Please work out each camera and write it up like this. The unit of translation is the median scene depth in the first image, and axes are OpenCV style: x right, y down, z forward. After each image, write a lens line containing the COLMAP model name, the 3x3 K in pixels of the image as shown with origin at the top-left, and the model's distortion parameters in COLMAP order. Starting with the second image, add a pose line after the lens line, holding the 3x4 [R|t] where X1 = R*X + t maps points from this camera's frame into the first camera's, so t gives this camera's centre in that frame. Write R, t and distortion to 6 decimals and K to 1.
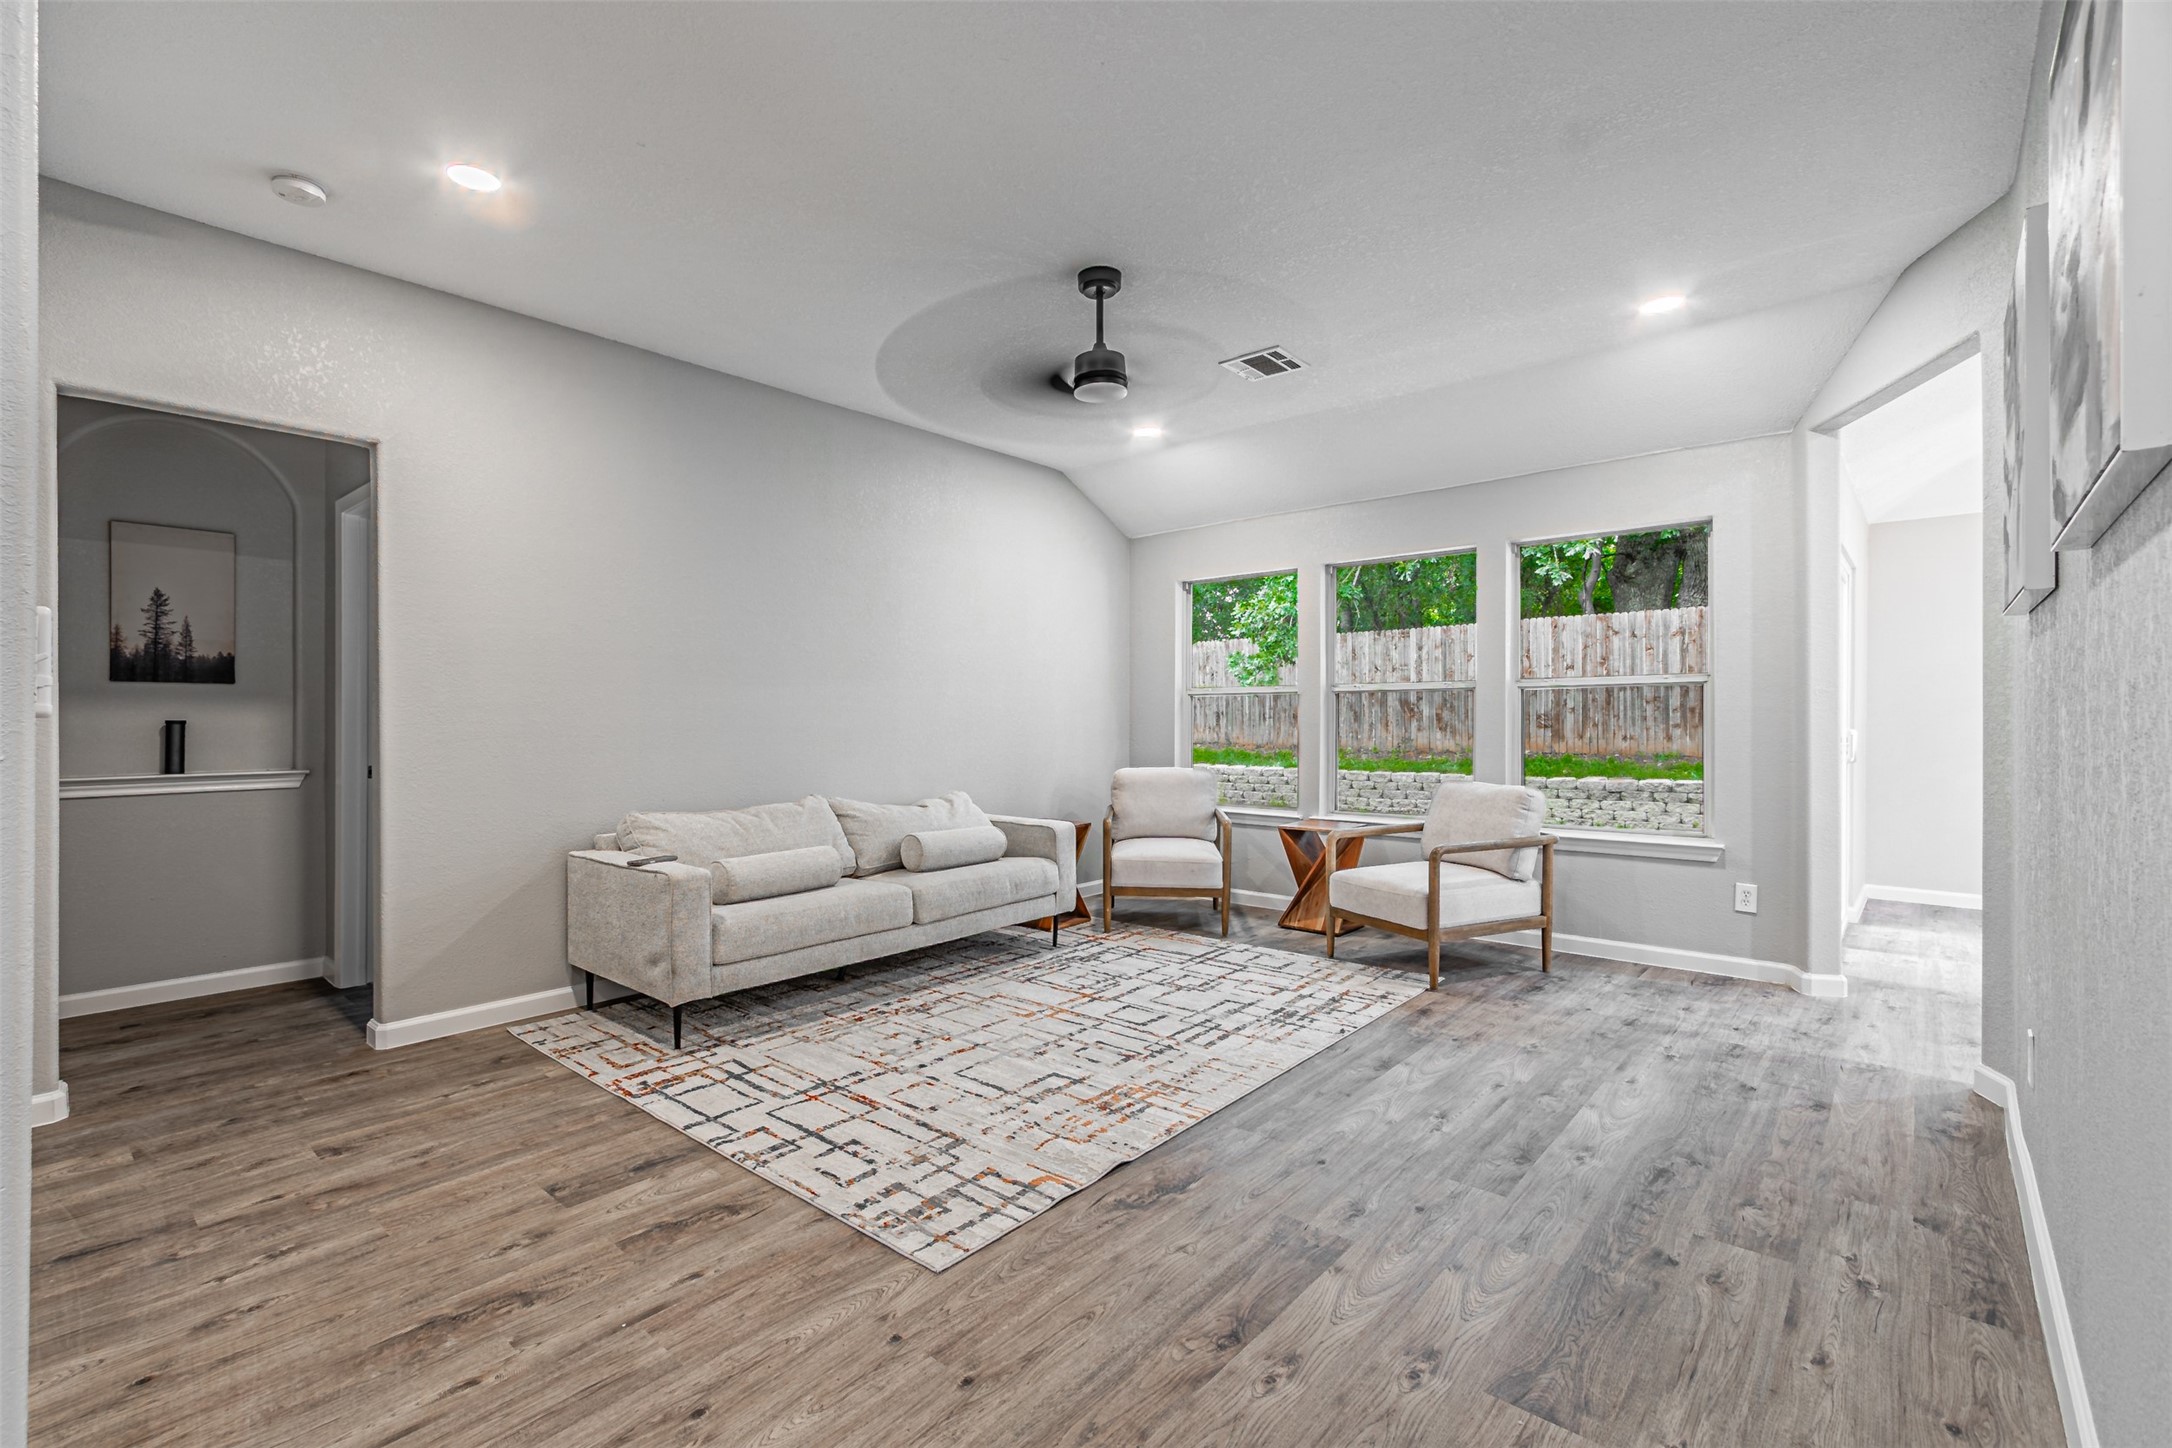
lens RADIAL K [[960.4, 0, 1049.5], [0, 960.4, 722.2], [0, 0, 1]] dist [0.003189, -0.000351]
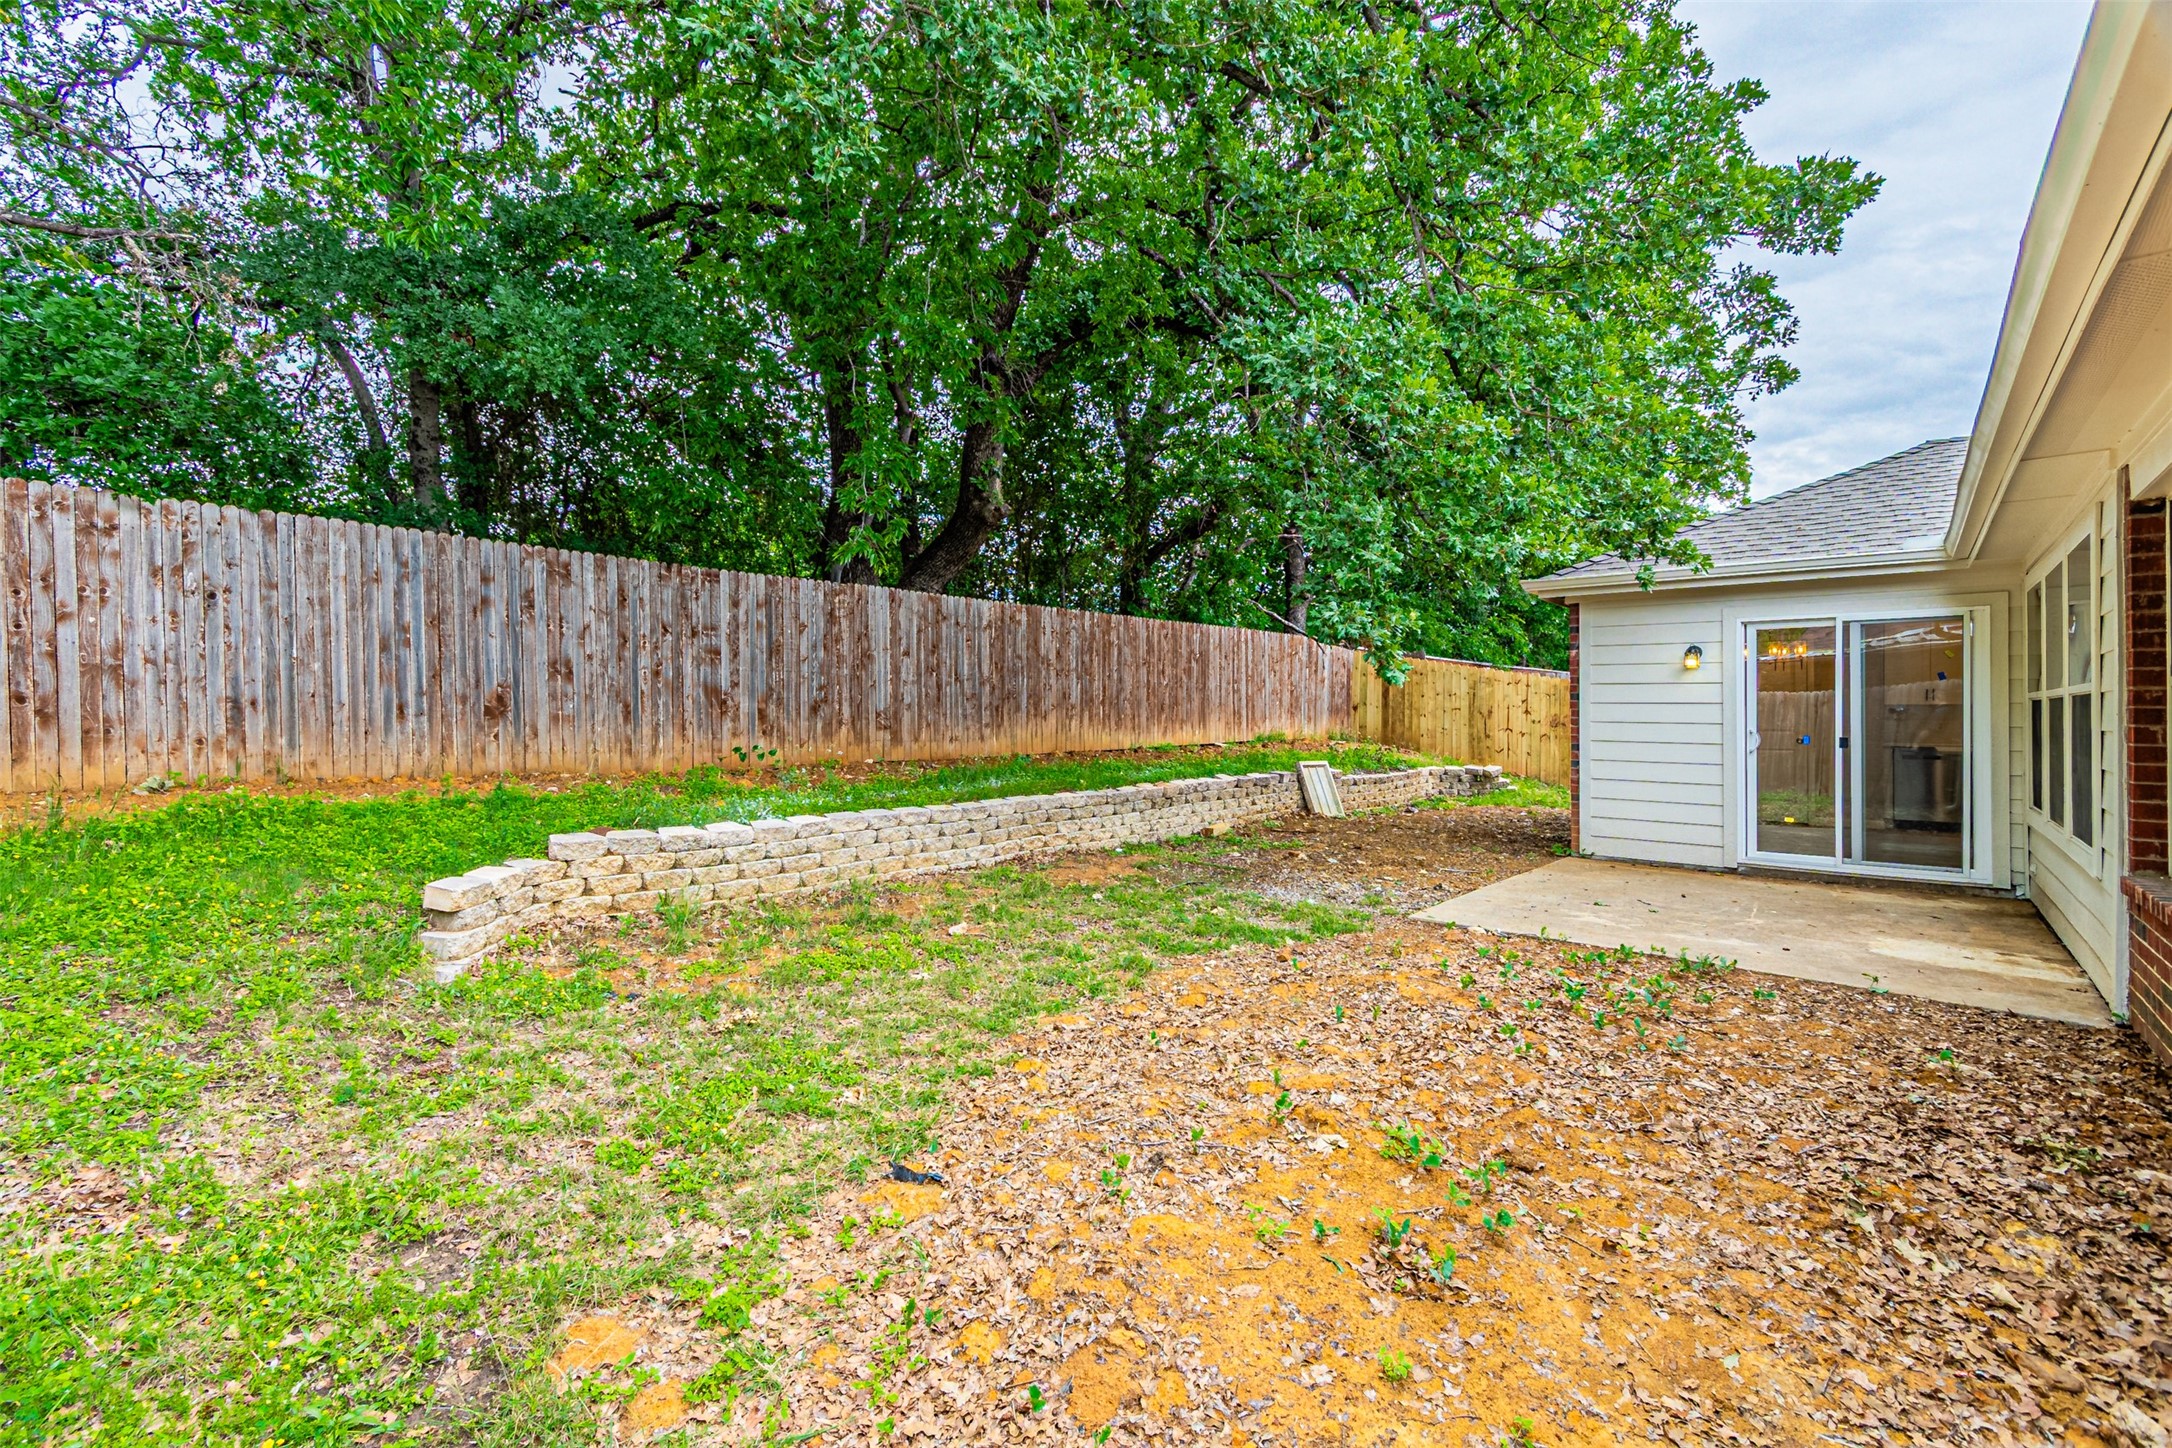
lens RADIAL K [[946.1, 0, 1063.6], [0, 946.1, 720.9], [0, 0, 1]] dist [0.007698, -0.000895]
pose [[-0.021919, -0.008499, 0.999724, -0.895750], [-0.002883, 0.999960, 0.008438, -0.025455], [-0.999756, -0.002697, -0.021942, 3.048882]]
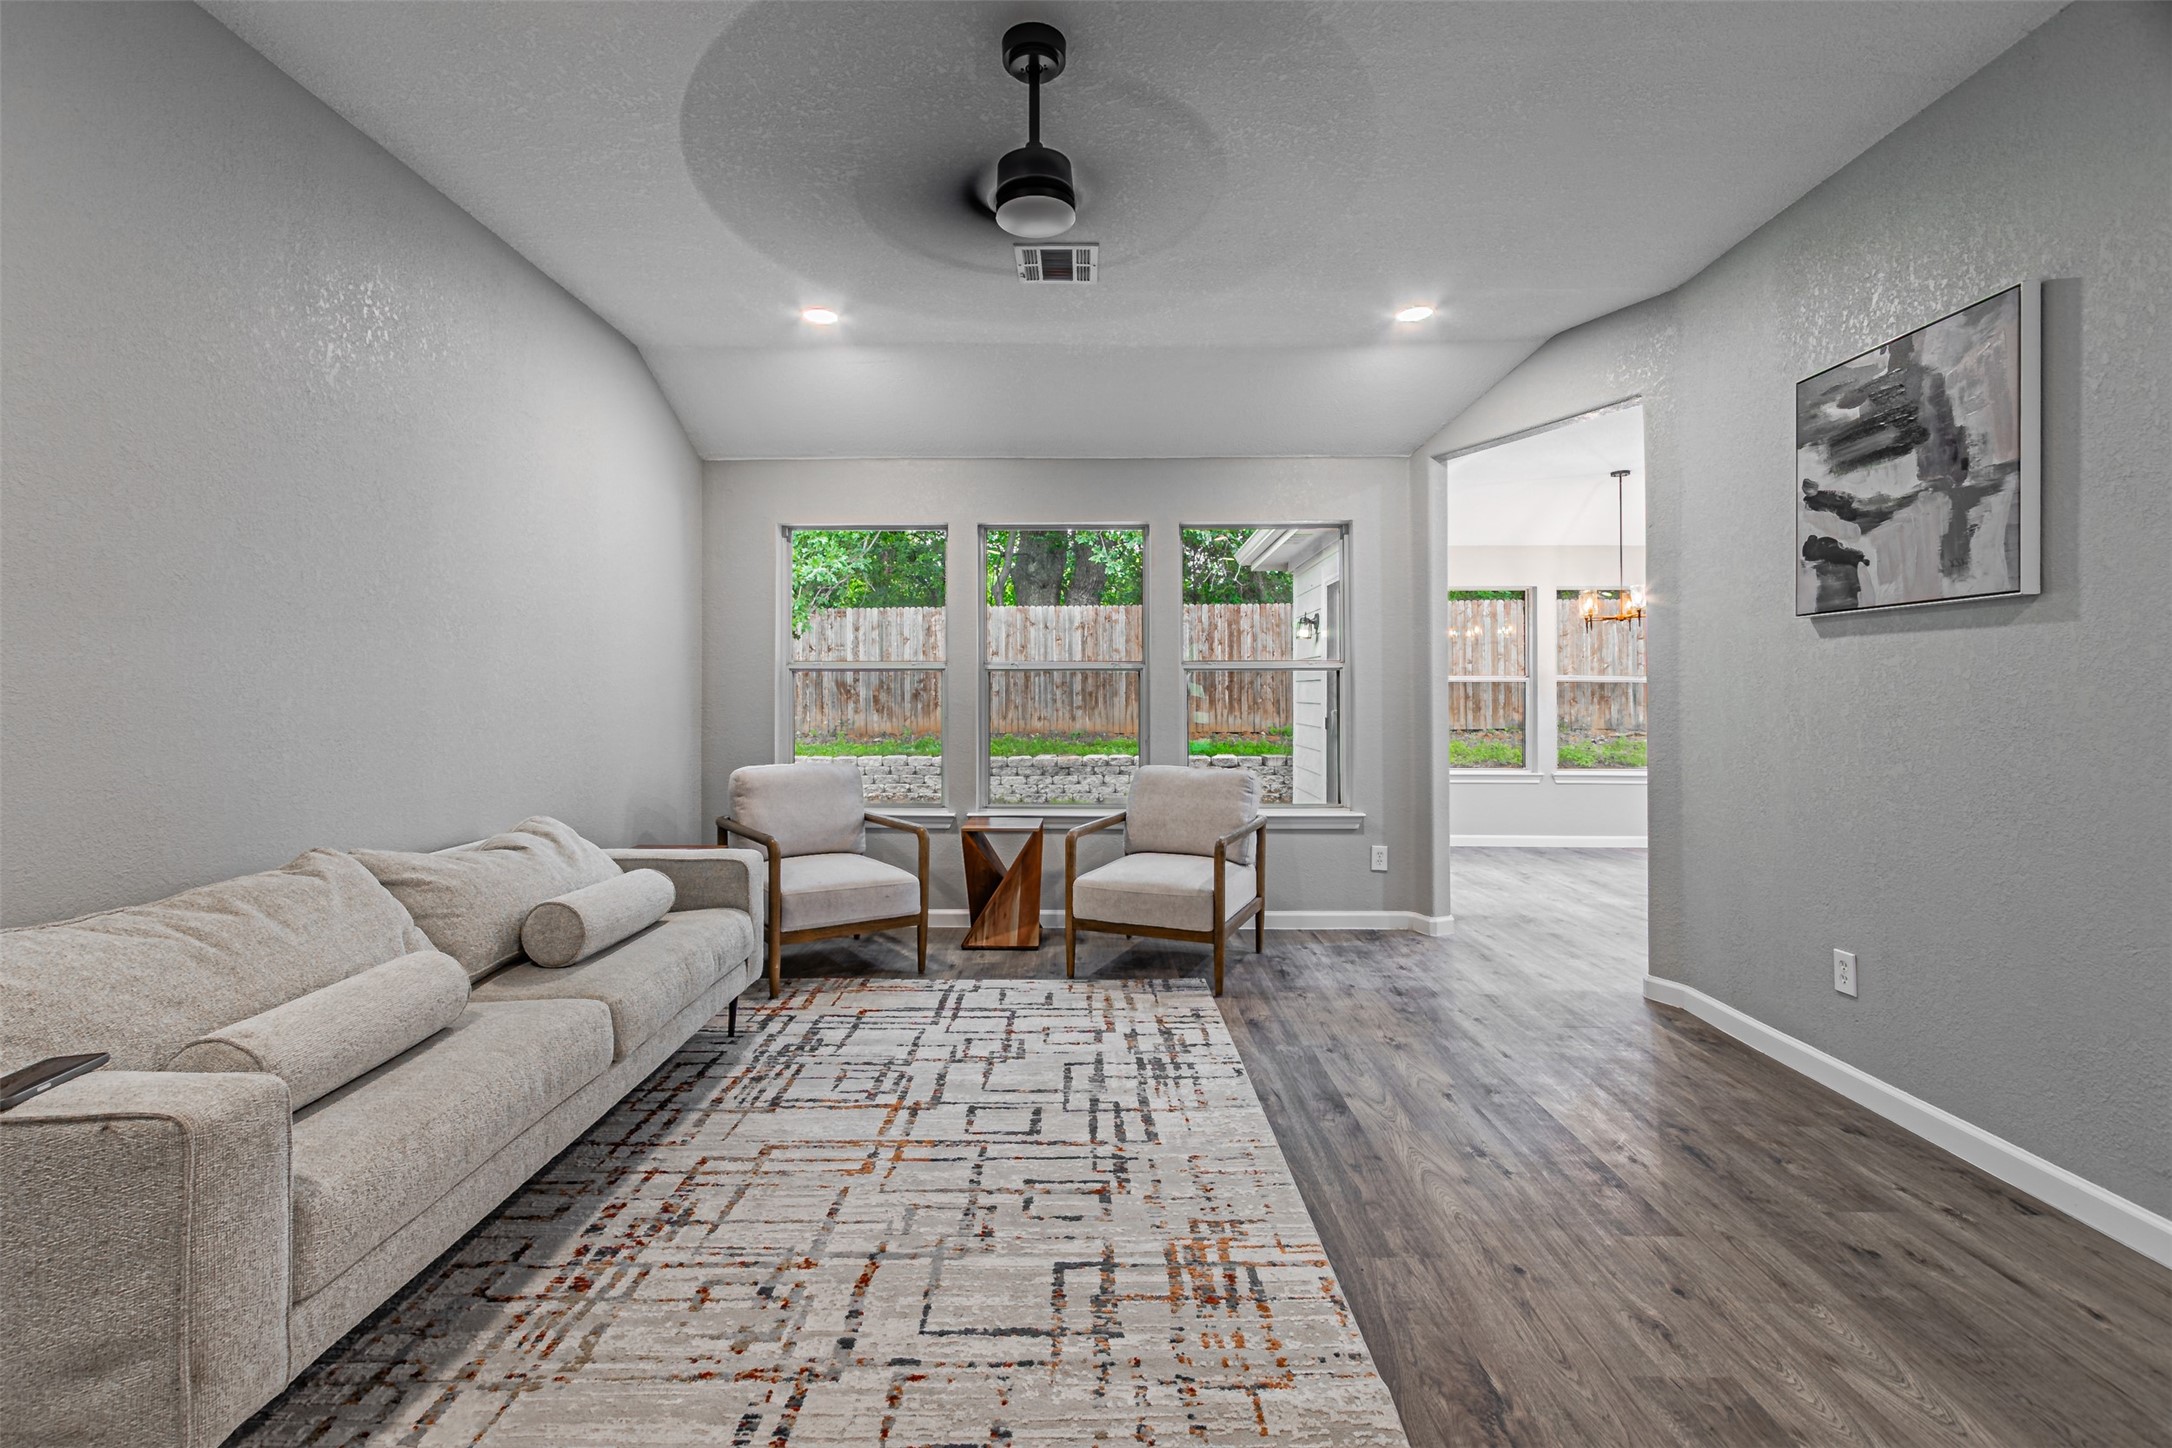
lens RADIAL K [[957.7, 0, 1080.7], [0, 957.7, 691.3], [0, 0, 1]] dist [0.003734, -0.000036]
pose [[0.751573, 0.009022, 0.659589, -0.336264], [-0.000026, 0.999907, -0.013648, 0.000680], [-0.659650, 0.010240, 0.751503, 0.435362]]
